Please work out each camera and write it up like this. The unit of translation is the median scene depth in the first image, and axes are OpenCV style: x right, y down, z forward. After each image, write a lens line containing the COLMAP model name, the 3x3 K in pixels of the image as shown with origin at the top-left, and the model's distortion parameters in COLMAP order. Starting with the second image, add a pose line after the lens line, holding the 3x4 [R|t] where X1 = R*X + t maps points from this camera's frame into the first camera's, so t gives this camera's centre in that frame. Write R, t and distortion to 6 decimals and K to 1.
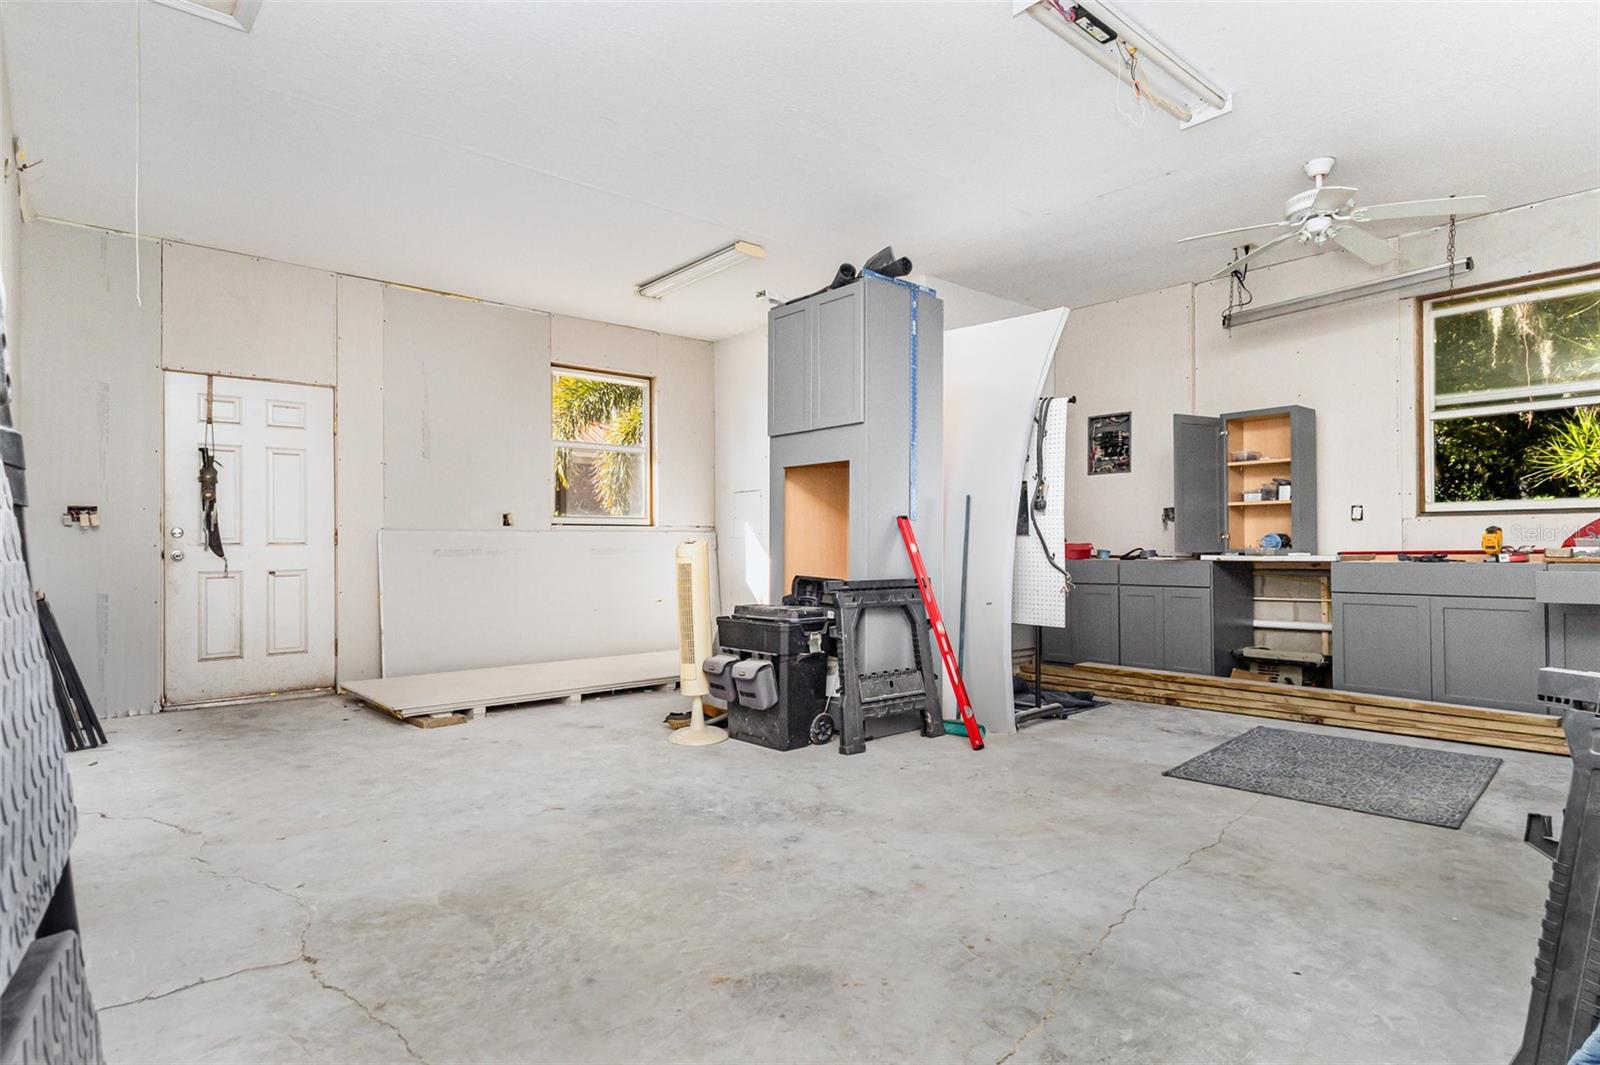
lens RADIAL K [[858.4, 0, 801.8], [0, 858.4, 537.3], [0, 0, 1]] dist [0.020570, -0.008257]
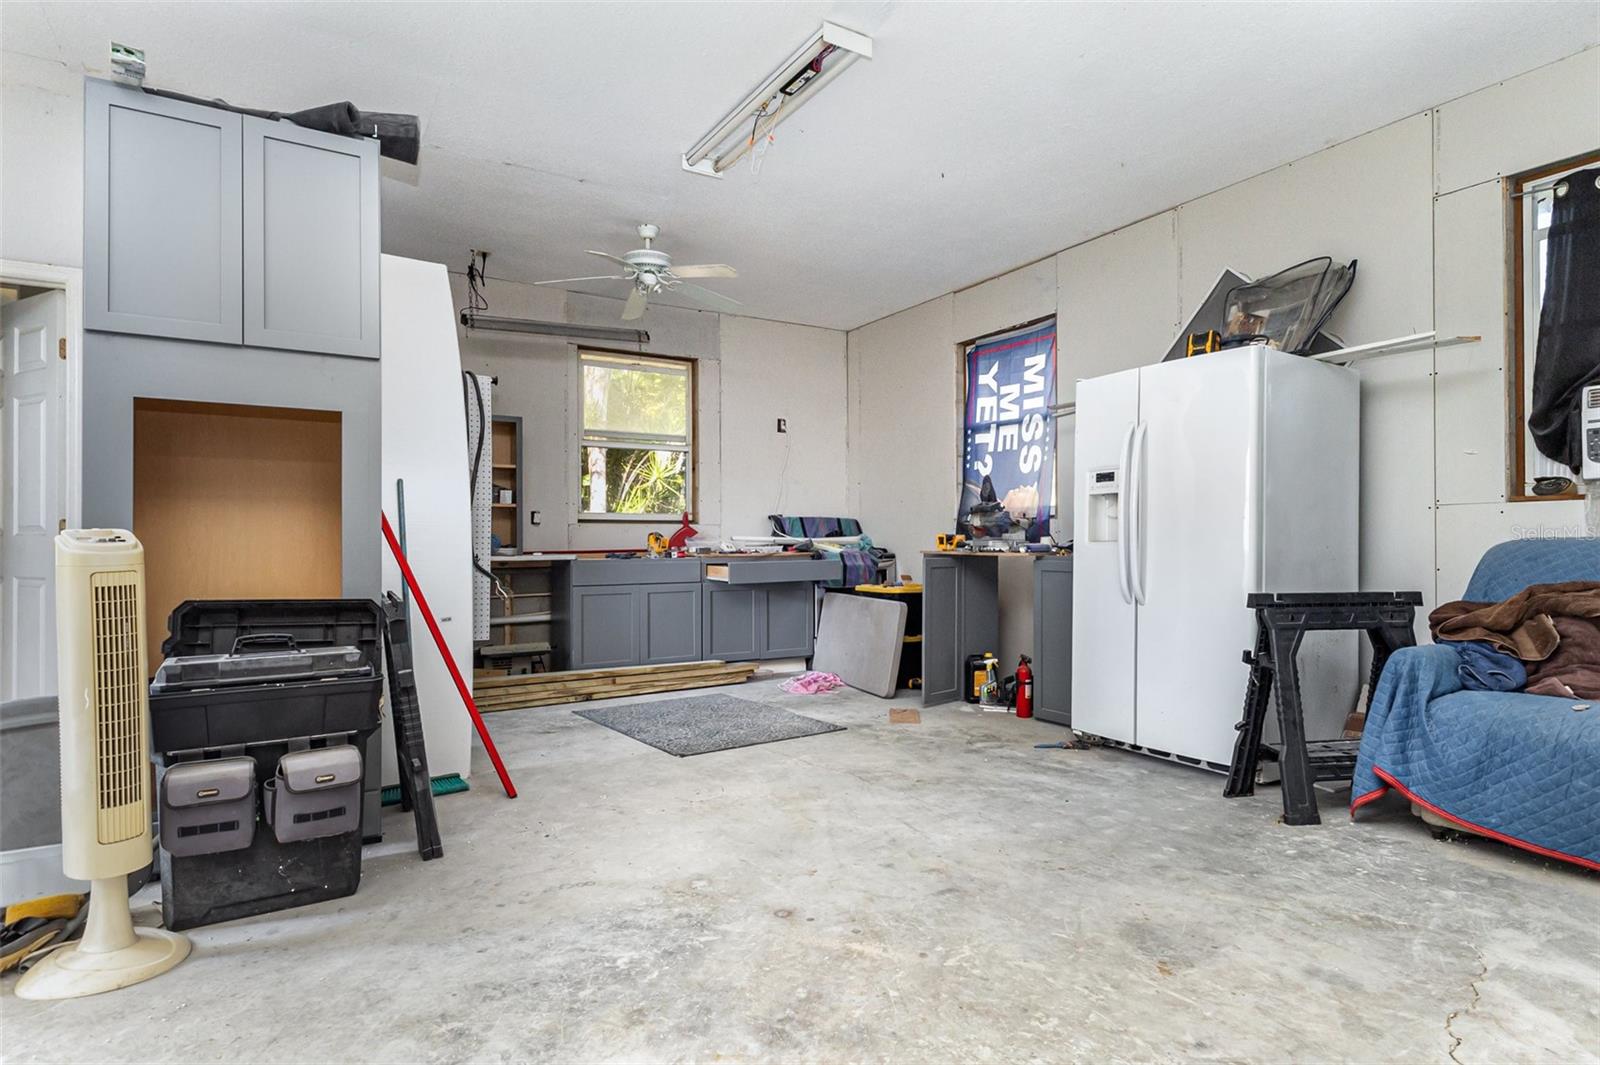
lens RADIAL K [[858.4, 0, 802.8], [0, 858.4, 541.2], [0, 0, 1]] dist [0.020570, -0.008257]
pose [[0.163590, 0.005571, 0.986513, -0.495524], [-0.008996, 0.999951, -0.004156, 0.005153], [-0.986487, -0.008195, 0.163632, 0.532930]]
